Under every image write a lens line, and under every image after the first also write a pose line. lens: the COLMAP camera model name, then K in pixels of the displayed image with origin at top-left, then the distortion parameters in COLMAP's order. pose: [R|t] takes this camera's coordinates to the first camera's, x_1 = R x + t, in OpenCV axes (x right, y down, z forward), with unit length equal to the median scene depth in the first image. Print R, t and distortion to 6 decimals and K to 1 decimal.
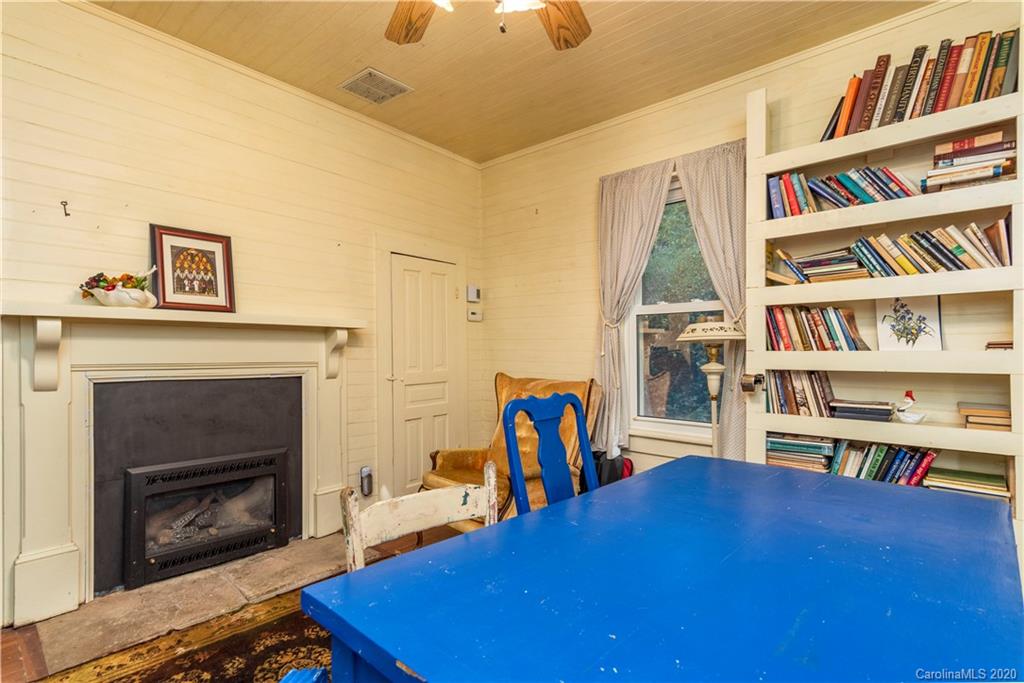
lens RADIAL K [[490.3, 0, 511.0], [0, 490.3, 354.5], [0, 0, 1]] dist [-0.000200, -0.000549]
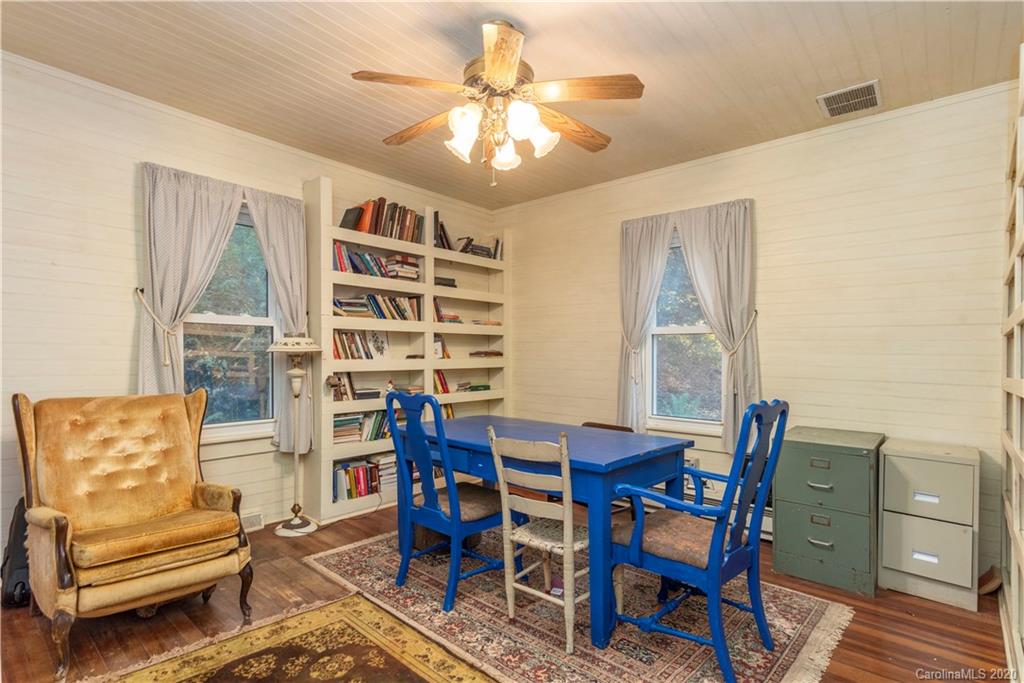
lens RADIAL K [[490.3, 0, 511.0], [0, 490.3, 354.5], [0, 0, 1]] dist [-0.000200, -0.000549]
pose [[-0.015156, -0.002979, 0.999881, -0.991579], [-0.004066, 0.999987, 0.002917, -0.030181], [-0.999877, -0.004021, -0.015168, 0.506475]]
